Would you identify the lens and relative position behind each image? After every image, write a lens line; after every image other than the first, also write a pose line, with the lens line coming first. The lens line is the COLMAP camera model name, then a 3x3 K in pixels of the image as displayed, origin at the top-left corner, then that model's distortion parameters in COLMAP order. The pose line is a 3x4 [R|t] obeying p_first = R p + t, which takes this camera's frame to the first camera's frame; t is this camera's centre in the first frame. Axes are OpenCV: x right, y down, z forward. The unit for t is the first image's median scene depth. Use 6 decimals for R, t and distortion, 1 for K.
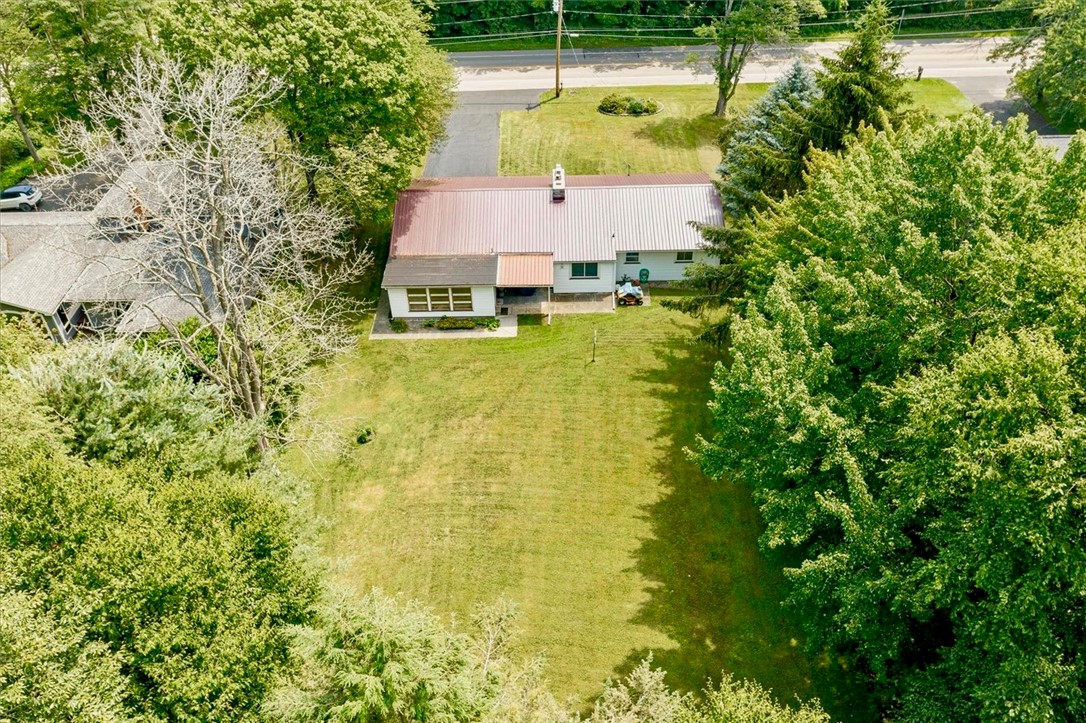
lens RADIAL K [[867.0, 0, 539.3], [0, 867.0, 362.4], [0, 0, 1]] dist [-0.014514, 0.007483]
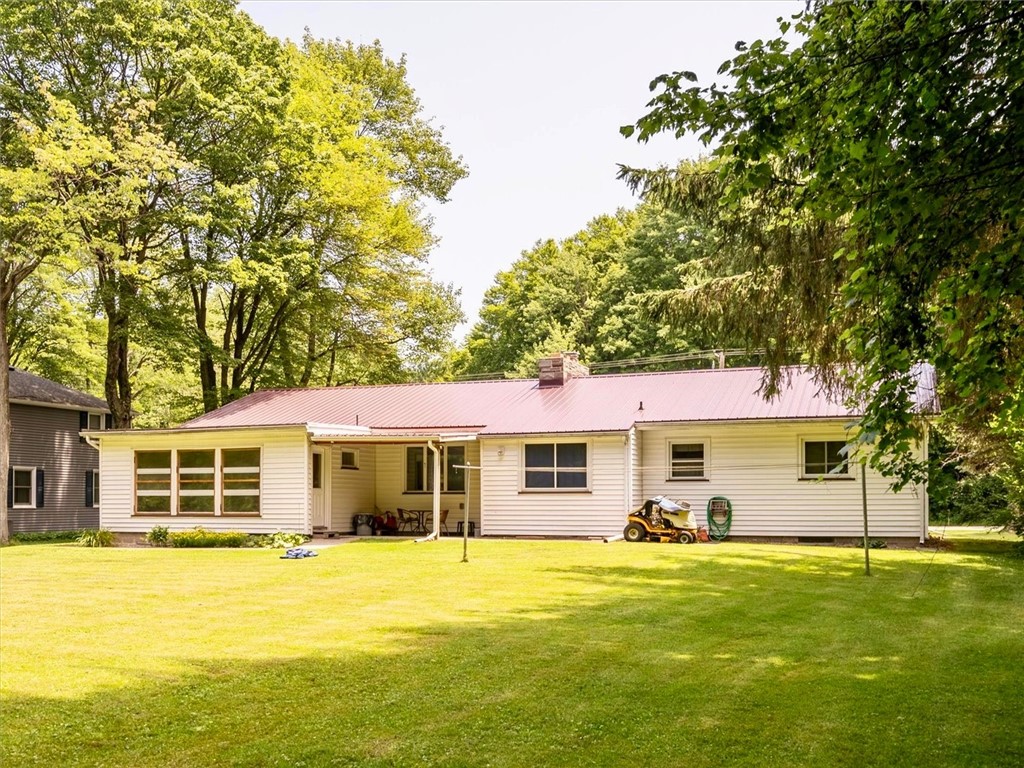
lens RADIAL K [[1042.5, 0, 517.8], [0, 1042.5, 479.9], [0, 0, 1]] dist [-0.011850, 0.000000]
pose [[0.941001, 0.014685, -0.338084, 0.212376], [-0.232423, 0.754186, -0.614152, 0.209518], [0.245960, 0.656497, 0.713103, 0.708015]]
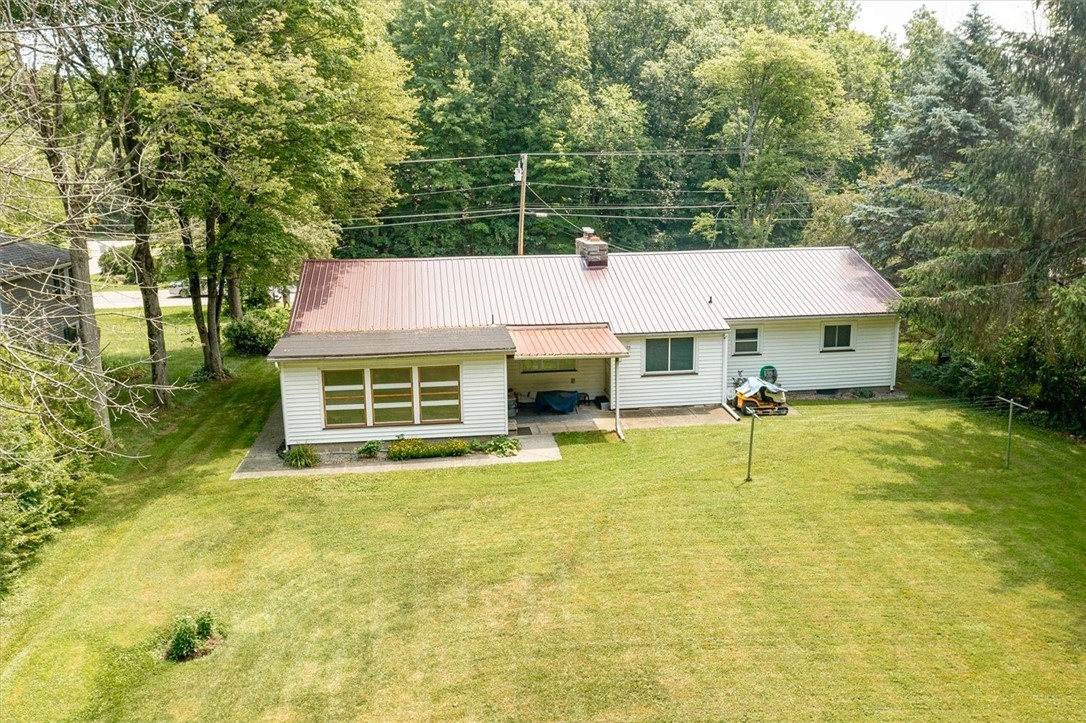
lens RADIAL K [[867.0, 0, 543.0], [0, 867.0, 357.4], [0, 0, 1]] dist [-0.014514, 0.007483]
pose [[0.990150, -0.017684, 0.138890, -0.103195], [0.081233, 0.880519, -0.466999, 0.142327], [-0.114037, 0.473681, 0.873282, 0.593138]]
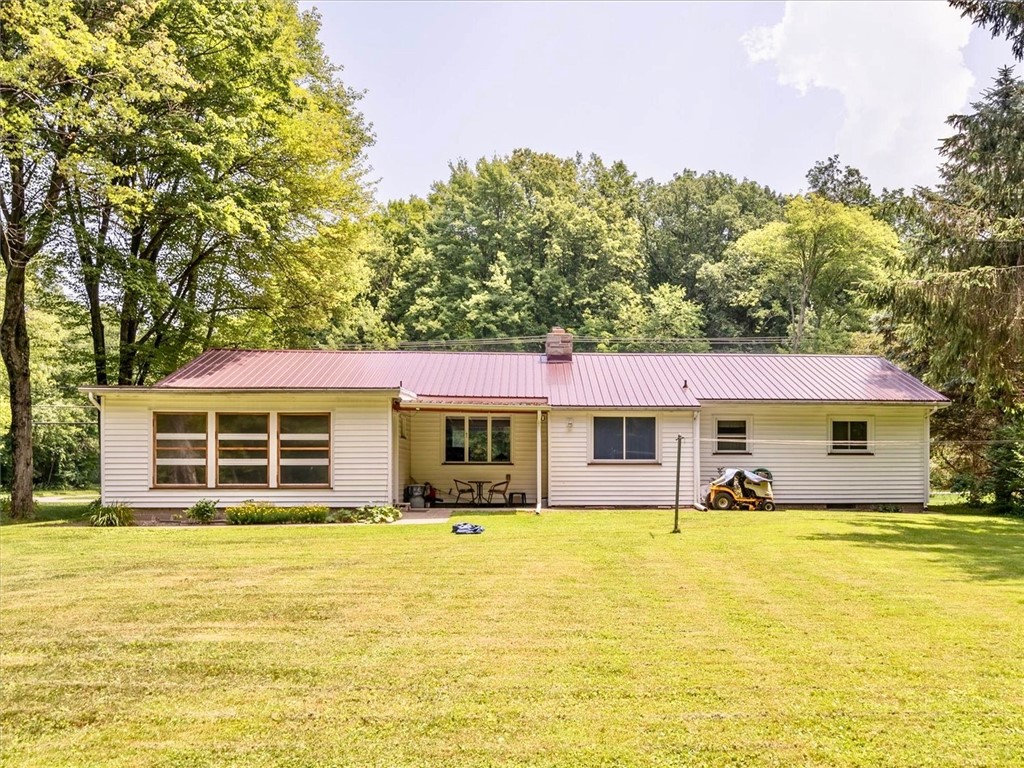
lens RADIAL K [[934.7, 0, 602.7], [0, 934.7, 468.5], [0, 0, 1]] dist [-0.006738, 0.000000]
pose [[0.996122, 0.023921, 0.084673, 0.004959], [0.036473, 0.763499, -0.644778, 0.204541], [-0.080071, 0.645366, 0.759665, 0.721613]]
